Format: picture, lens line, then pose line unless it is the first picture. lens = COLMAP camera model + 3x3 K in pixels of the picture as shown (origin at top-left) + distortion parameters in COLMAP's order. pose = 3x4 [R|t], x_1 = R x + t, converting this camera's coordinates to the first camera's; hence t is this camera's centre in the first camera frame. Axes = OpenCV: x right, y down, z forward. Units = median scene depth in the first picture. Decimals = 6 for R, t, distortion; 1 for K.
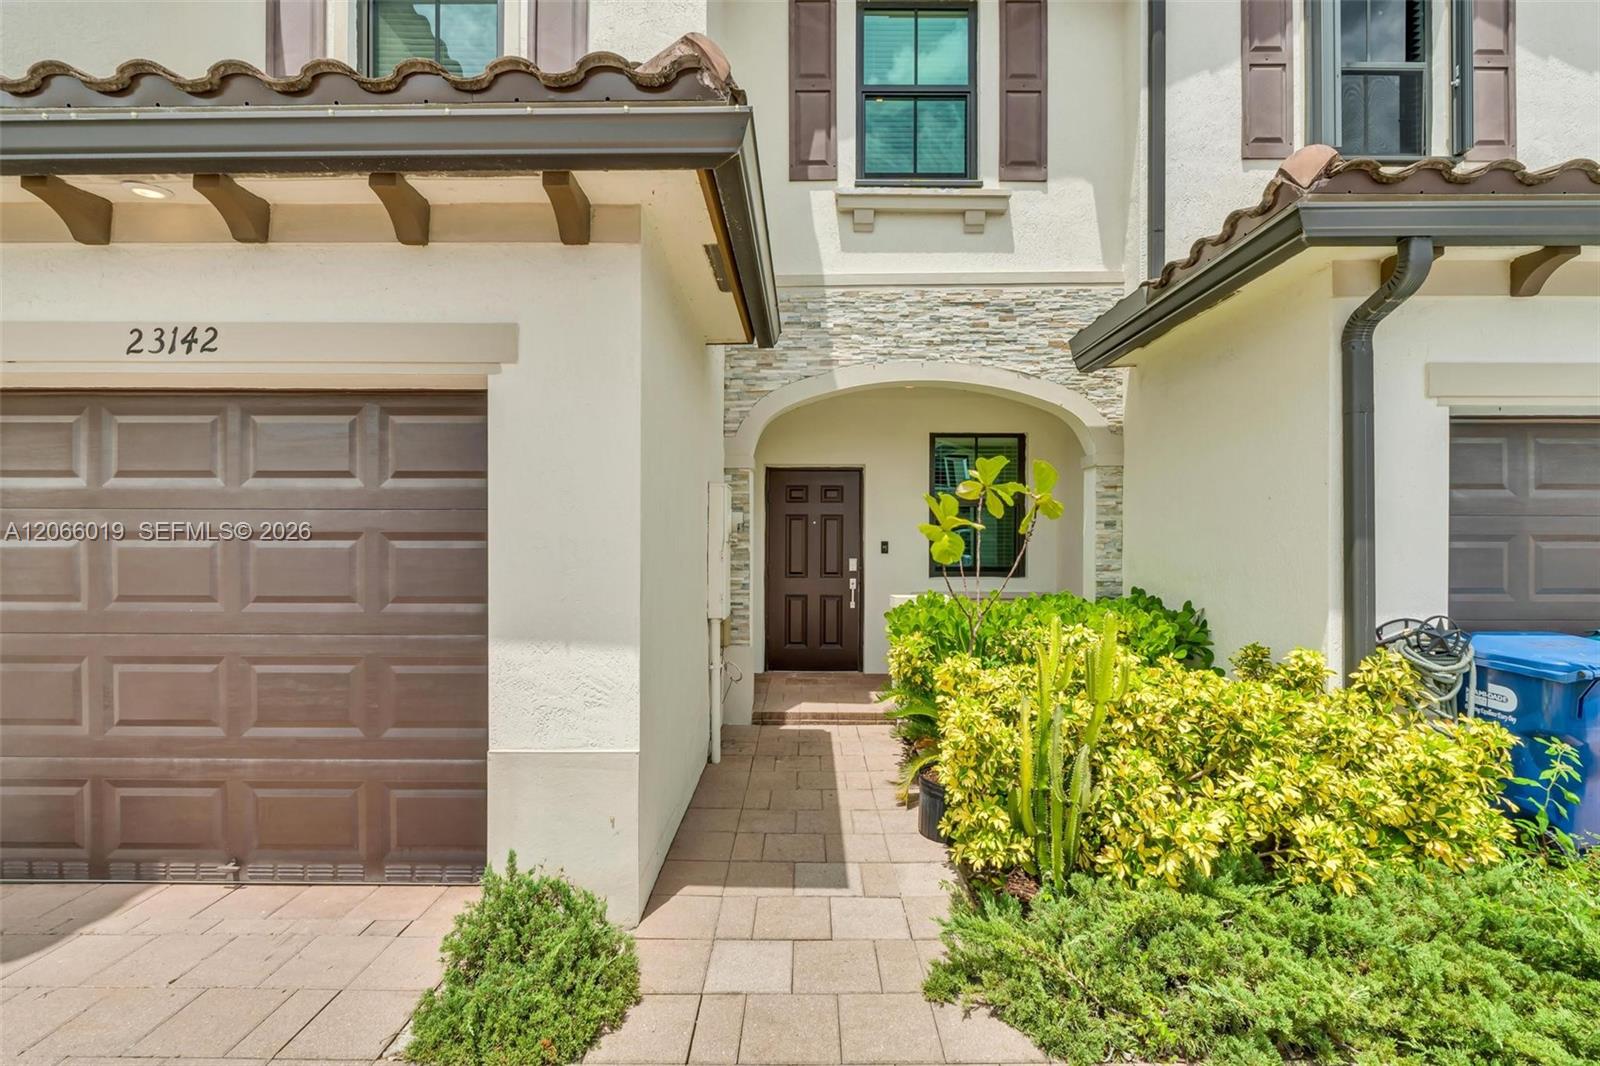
lens RADIAL K [[693.7, 0, 804.3], [0, 693.7, 537.4], [0, 0, 1]] dist [-0.004701, -0.000883]
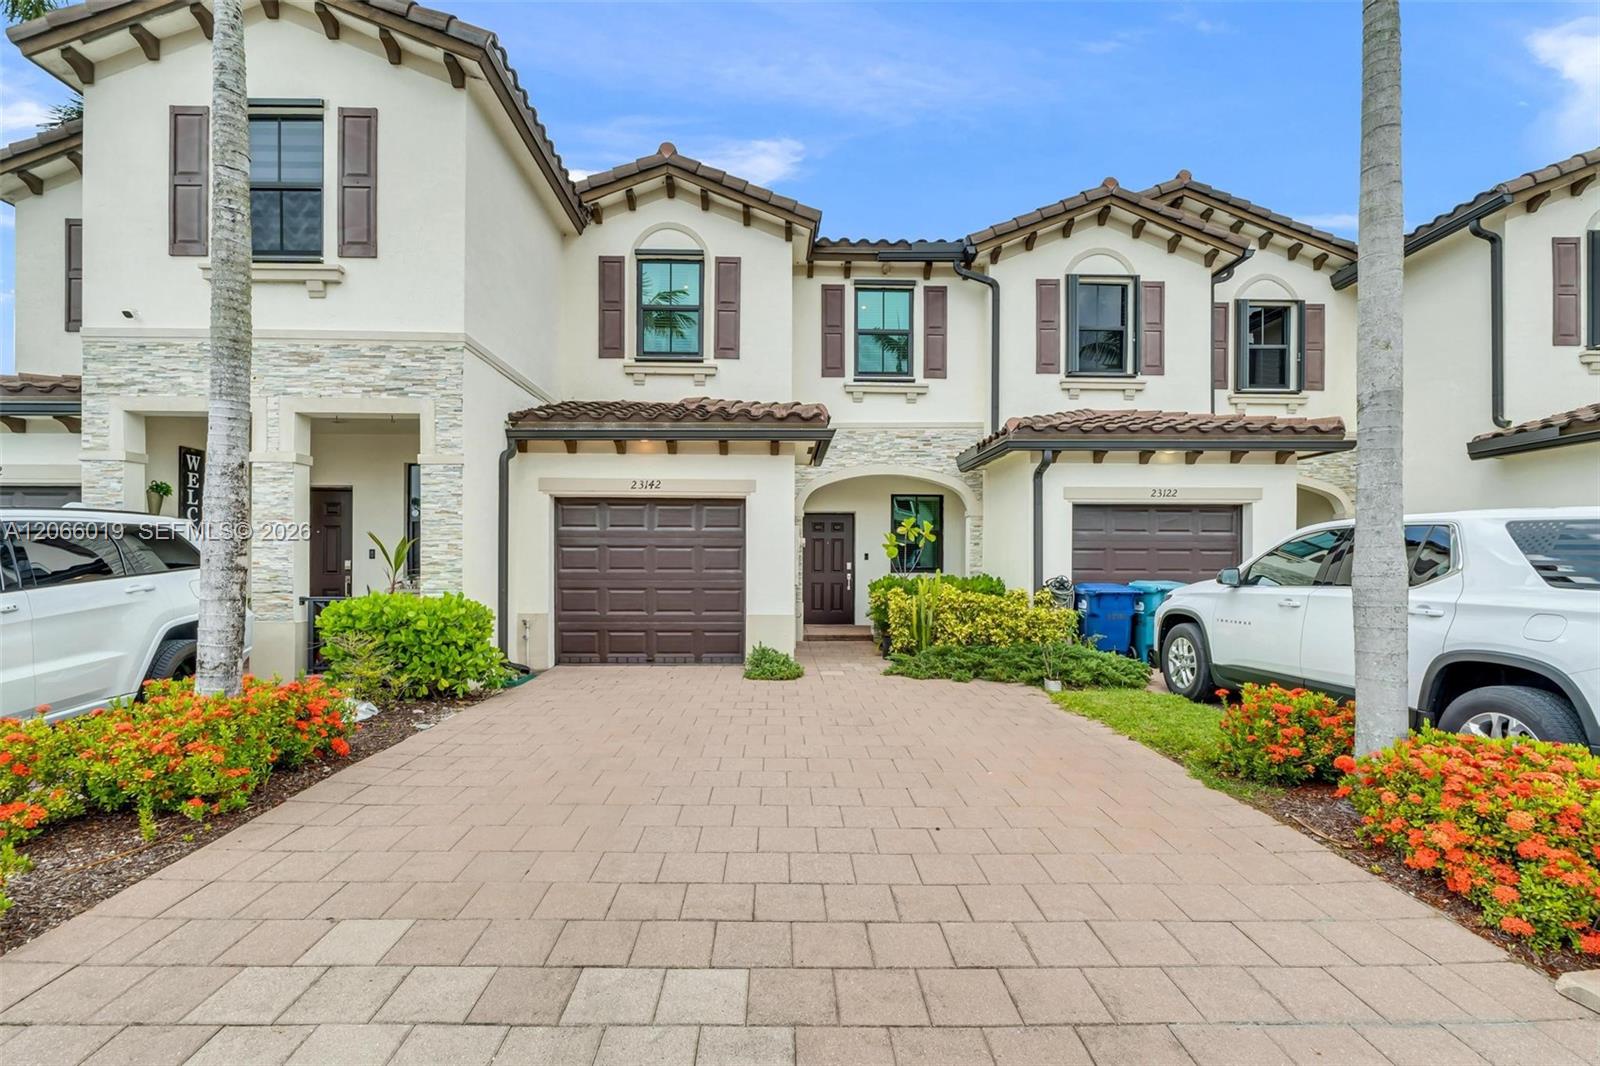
lens RADIAL K [[701.6, 0, 787.2], [0, 701.6, 568.1], [0, 0, 1]] dist [-0.004291, -0.001374]
pose [[0.999834, 0.001328, 0.018160, -0.163191], [-0.001598, 0.999889, 0.014817, 0.023242], [-0.018139, -0.014843, 0.999725, -1.093655]]
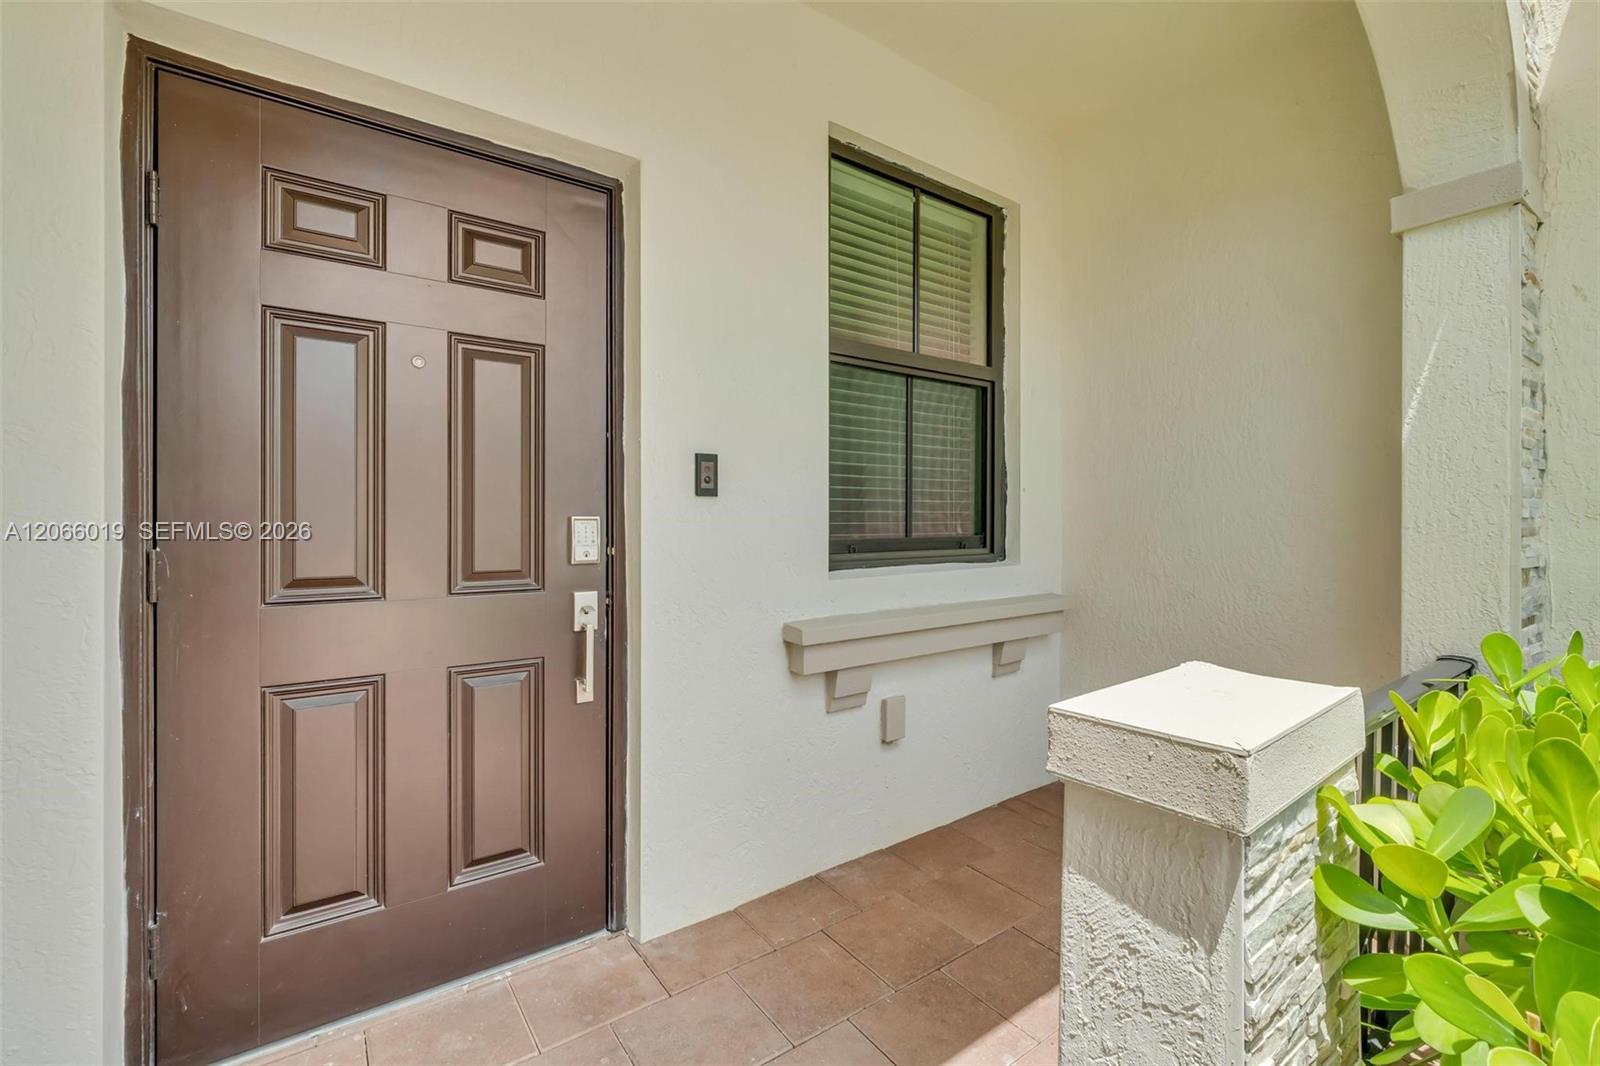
lens RADIAL K [[679.4, 0, 805.1], [0, 679.4, 534.7], [0, 0, 1]] dist [-0.002407, -0.000727]
pose [[0.807928, -0.007063, 0.589239, -0.019287], [-0.001460, 0.999901, 0.013988, 0.044534], [-0.589279, -0.012162, 0.807838, 0.965324]]
